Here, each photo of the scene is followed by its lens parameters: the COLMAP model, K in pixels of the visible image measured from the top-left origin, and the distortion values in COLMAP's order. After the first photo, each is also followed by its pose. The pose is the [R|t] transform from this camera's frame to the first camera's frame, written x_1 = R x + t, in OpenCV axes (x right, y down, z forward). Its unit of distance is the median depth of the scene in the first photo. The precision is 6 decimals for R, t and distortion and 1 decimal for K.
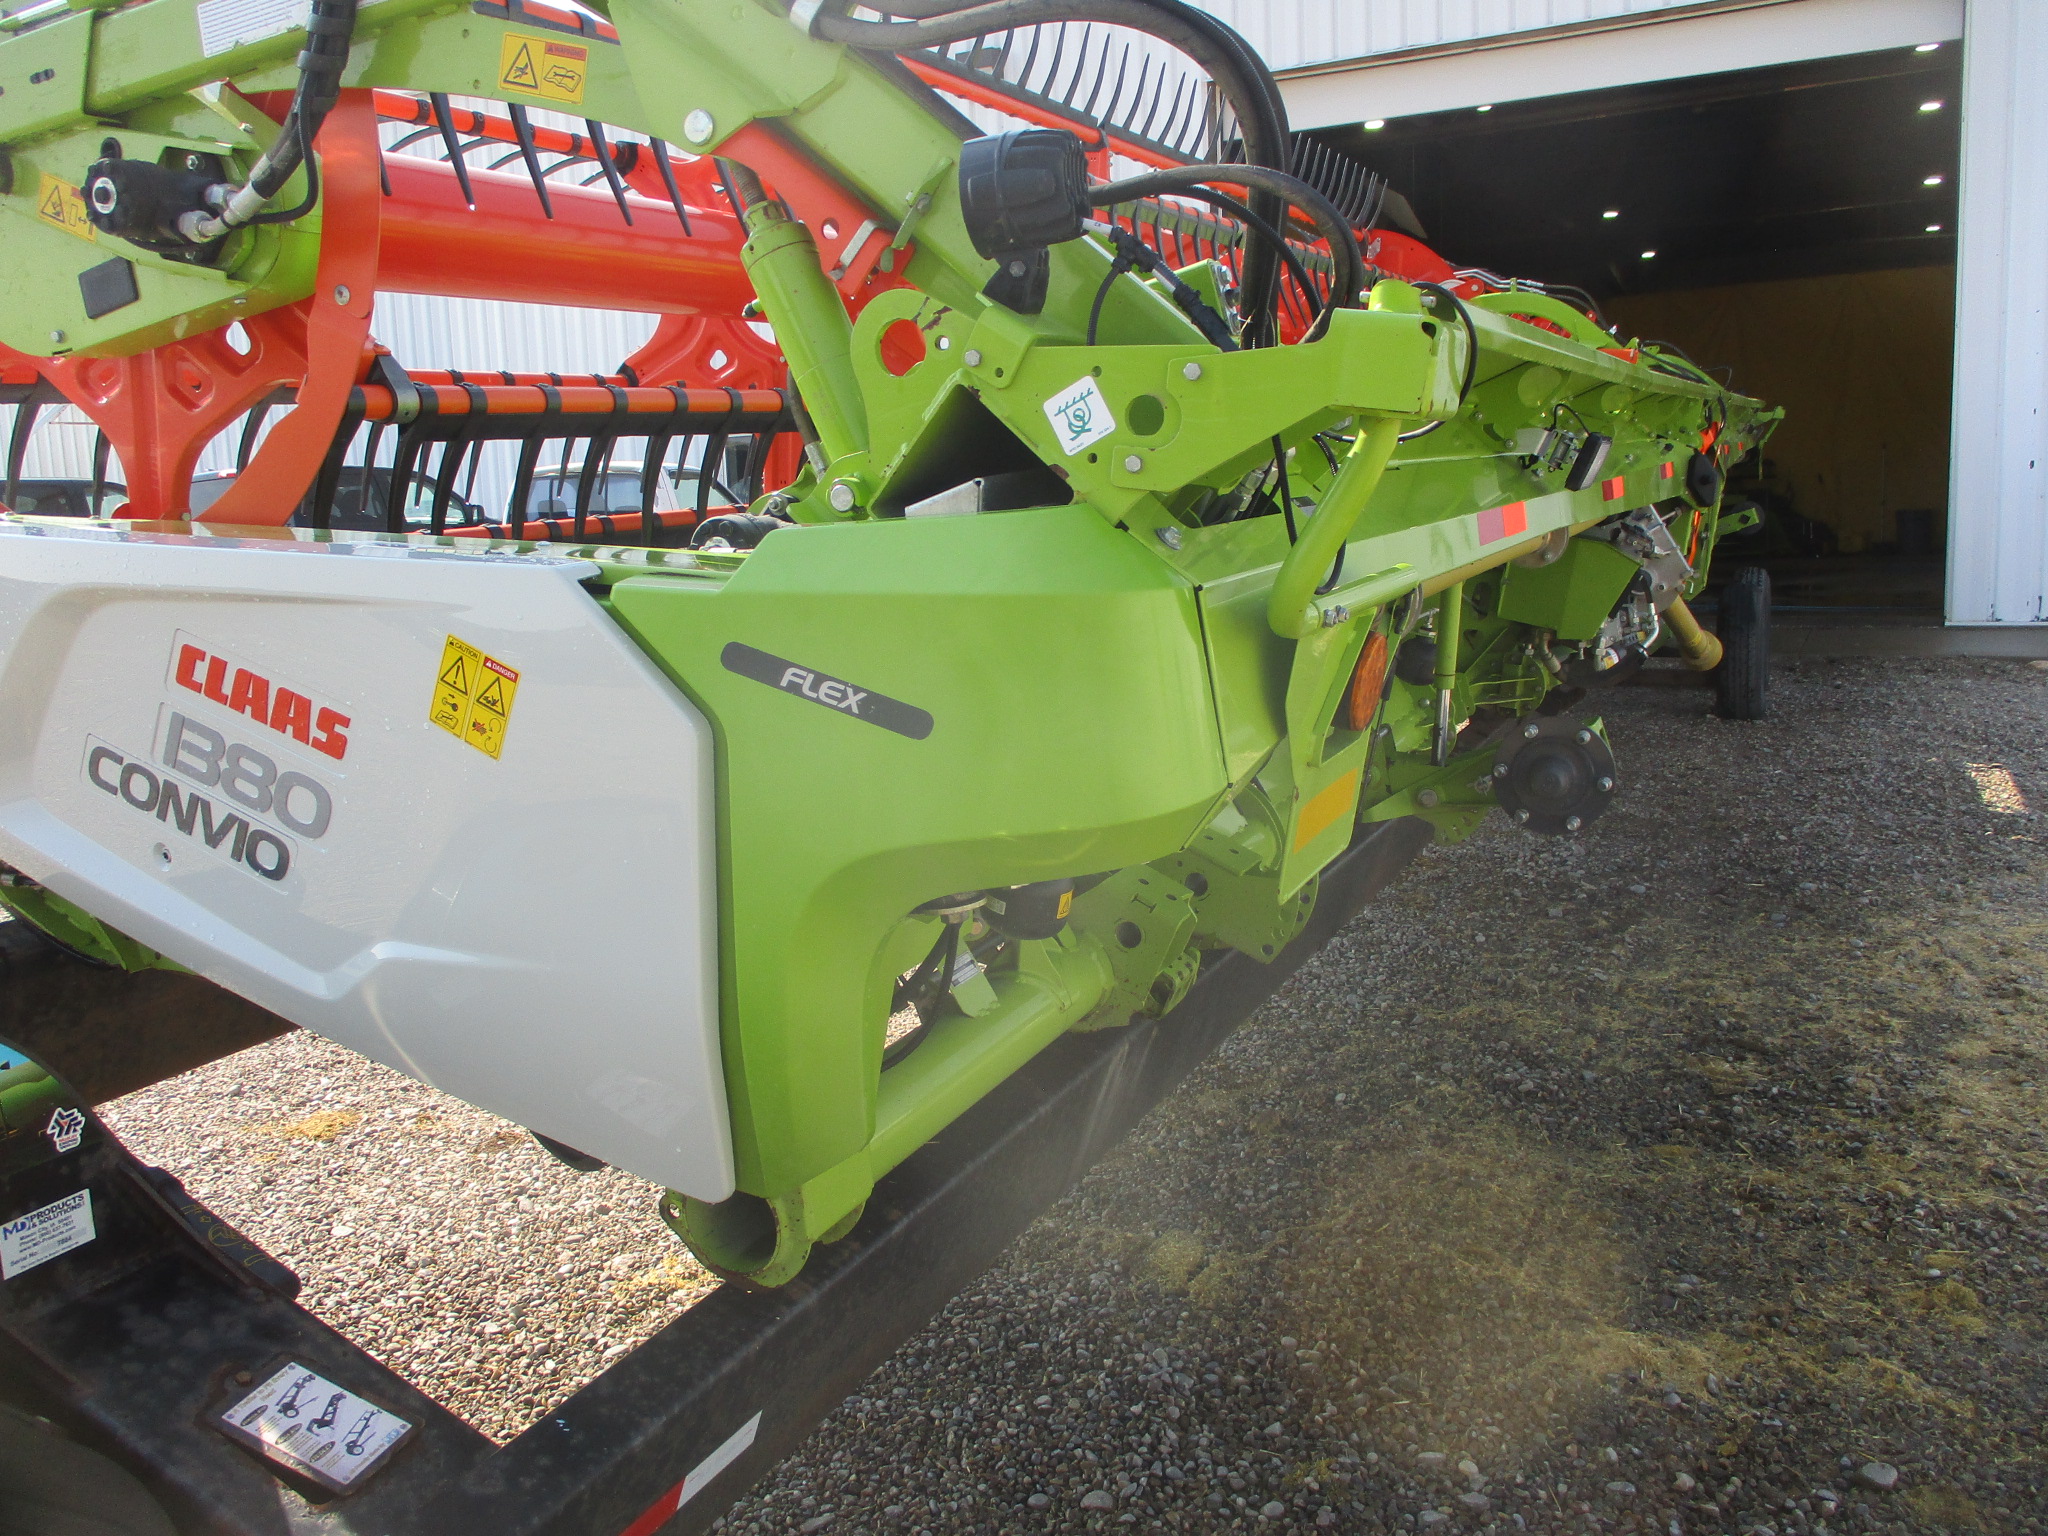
lens RADIAL K [[1670.4, 0, 1024.0], [0, 1670.4, 768.0], [0, 0, 1]] dist [-0.049381, 0.029759]
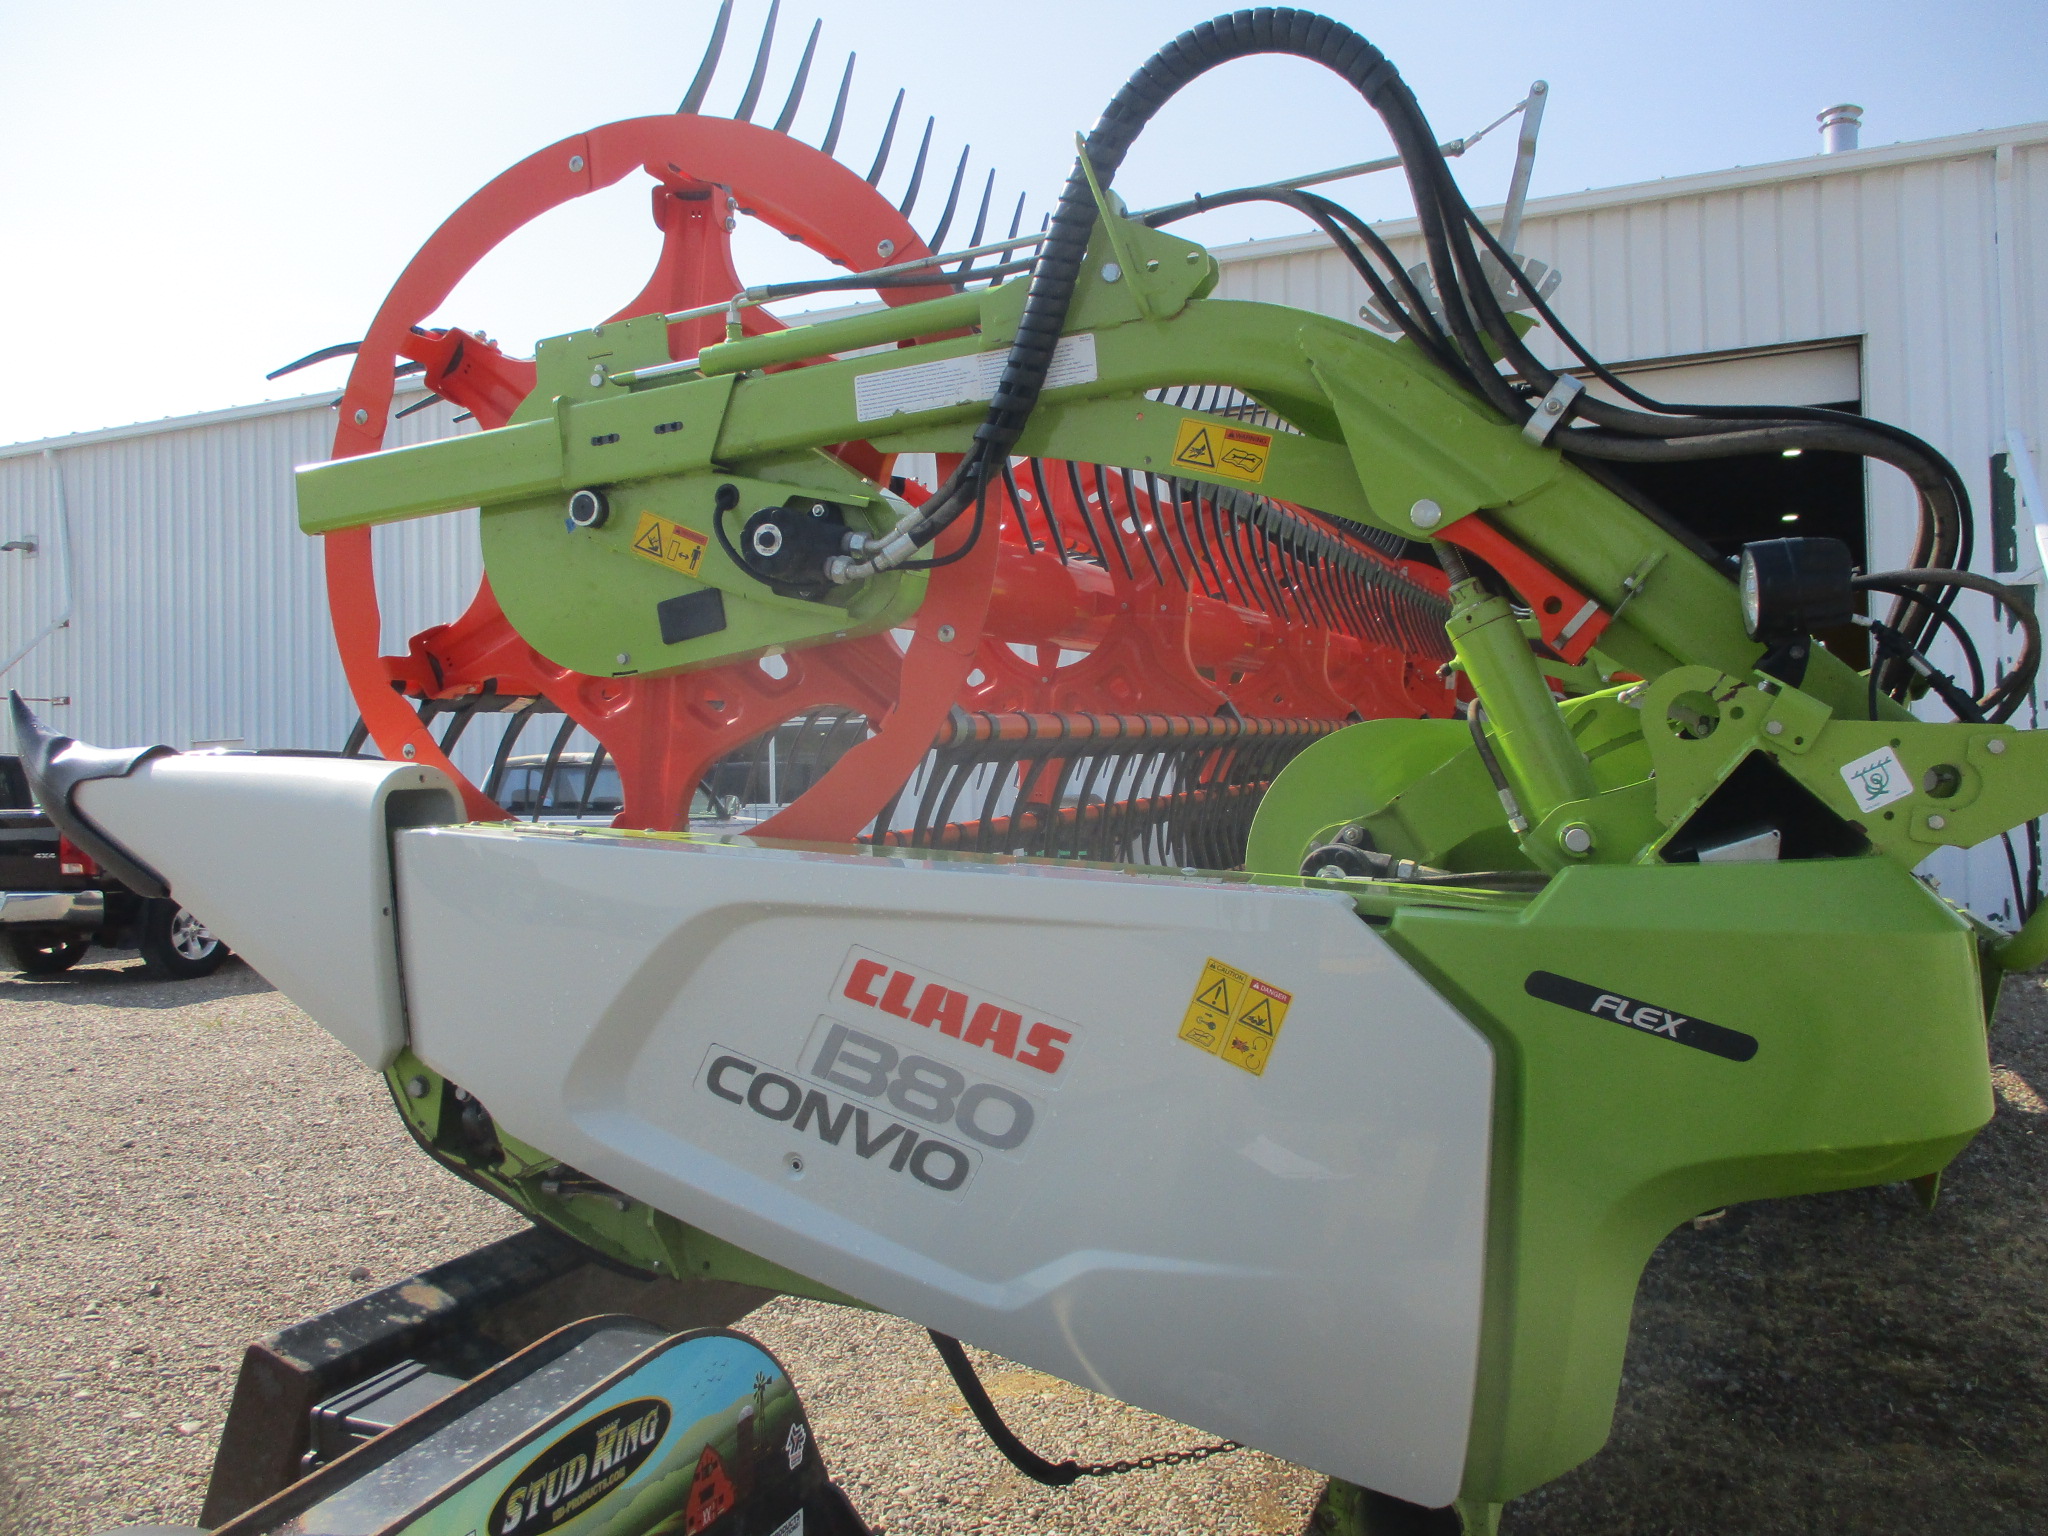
lens RADIAL K [[1662.5, 0, 1024.0], [0, 1662.5, 768.0], [0, 0, 1]] dist [-0.044821, 0.007471]
pose [[0.997153, 0.020256, 0.072626, -0.463477], [-0.007310, 0.984671, -0.174267, -0.011039], [-0.075043, 0.173240, 0.982017, -0.058943]]
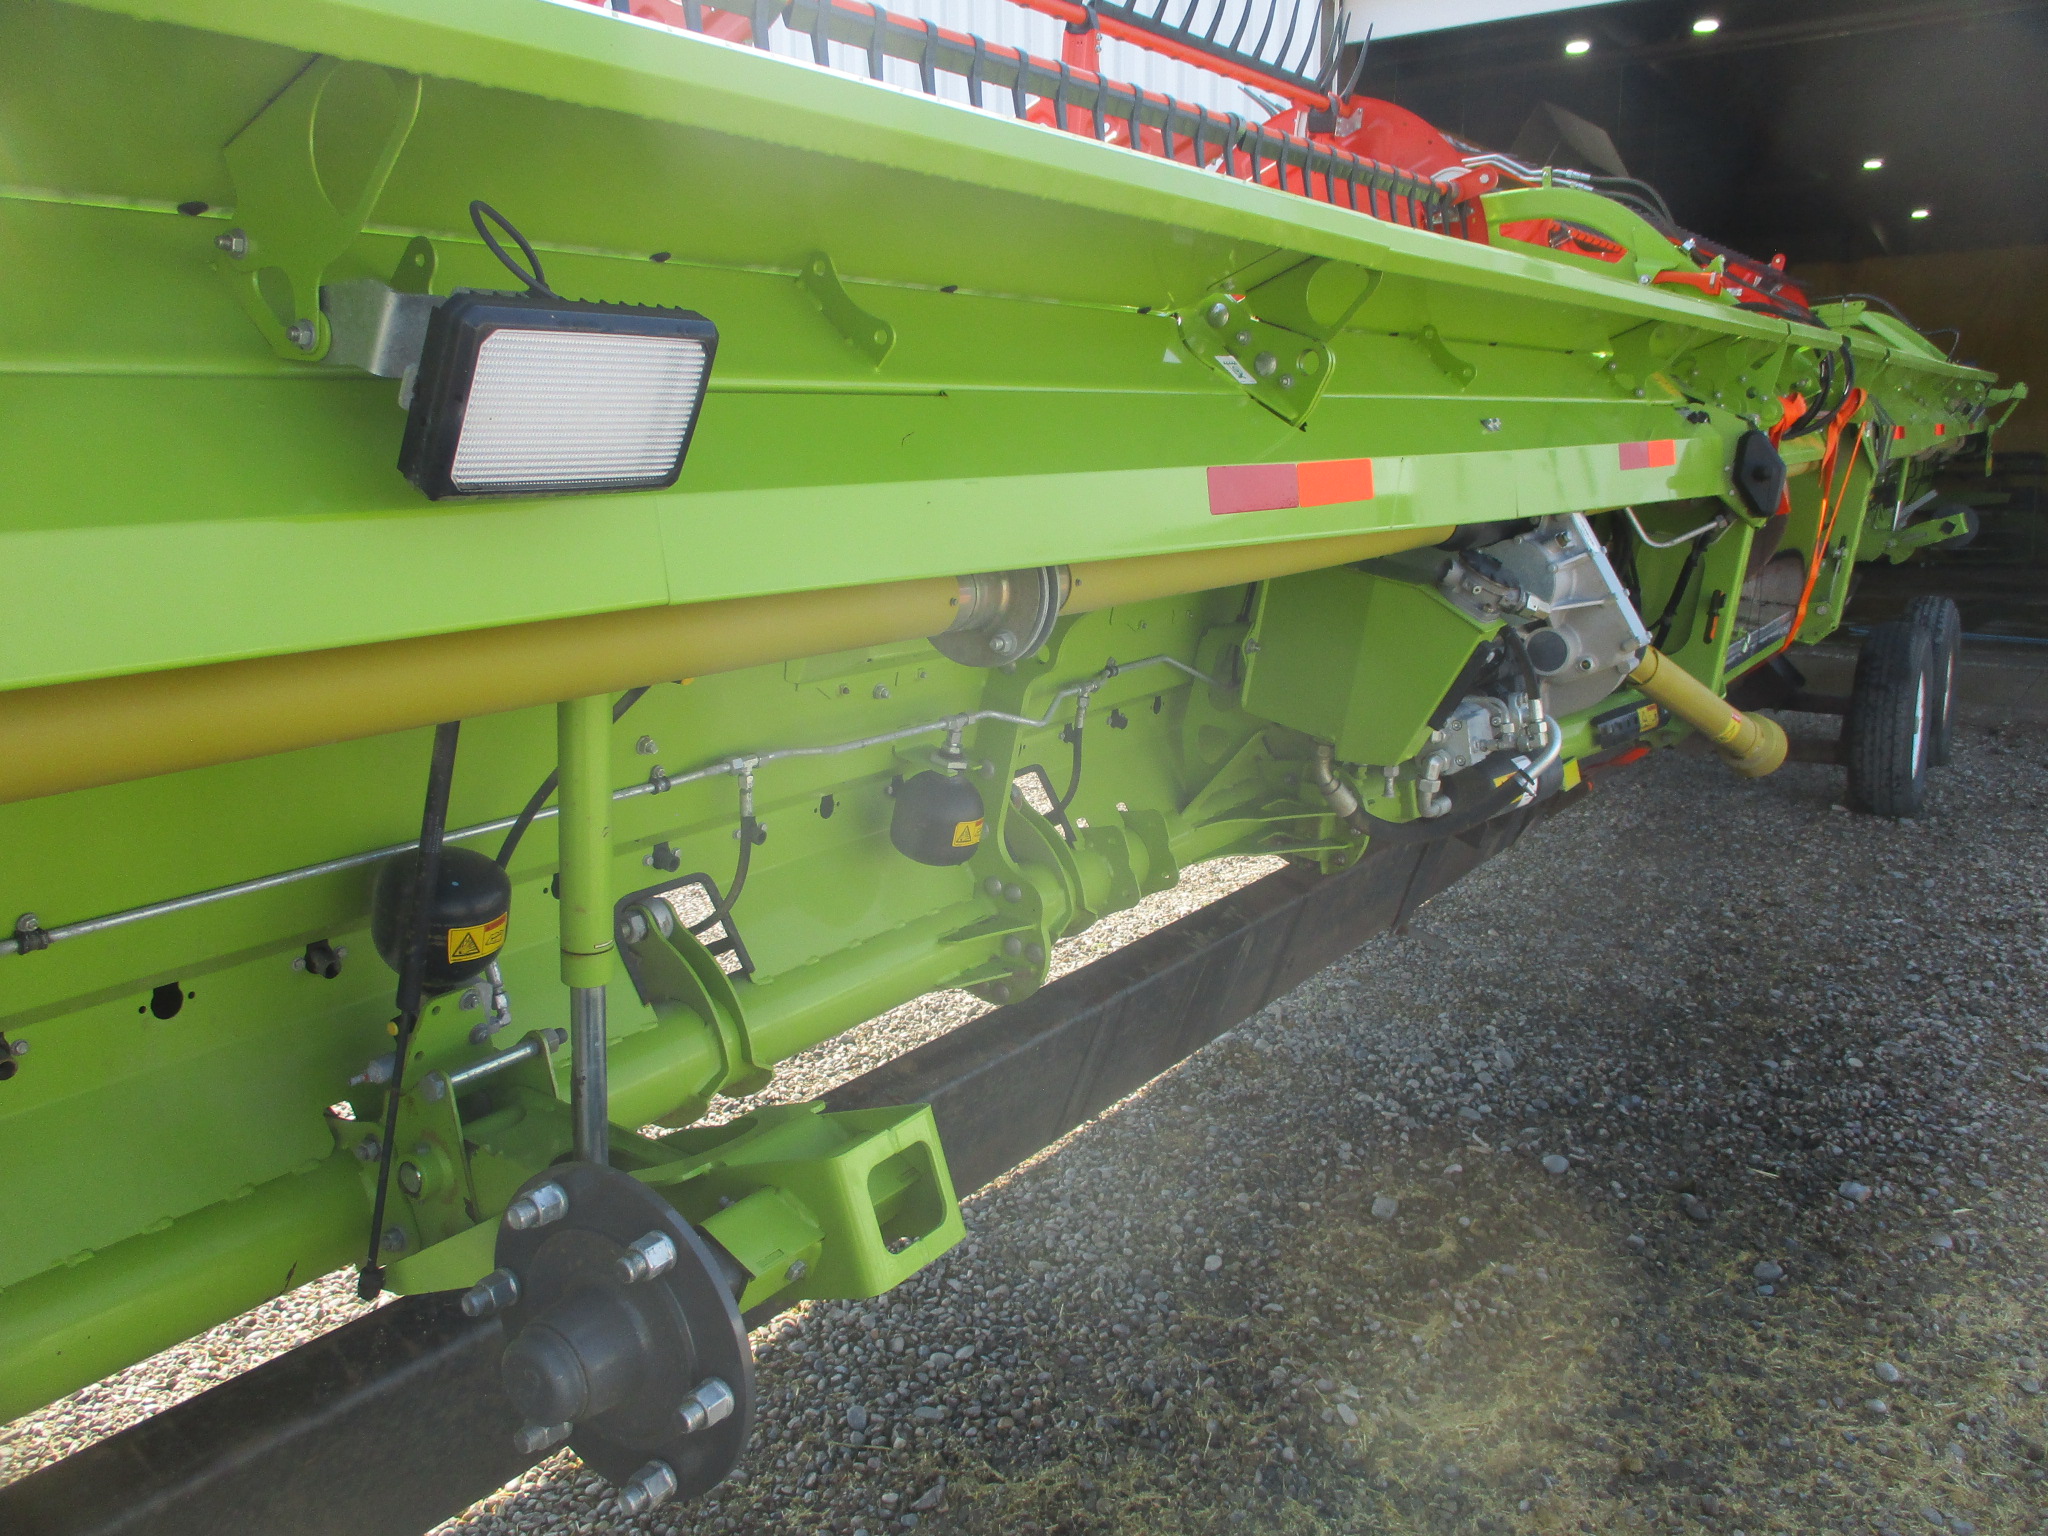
lens RADIAL K [[1662.5, 0, 1024.0], [0, 1662.5, 768.0], [0, 0, 1]] dist [-0.044821, 0.007471]
pose [[0.988664, 0.059673, -0.137780, 0.789558], [-0.056663, 0.998063, 0.025669, -0.221505], [0.139045, -0.017571, 0.990130, 1.218794]]
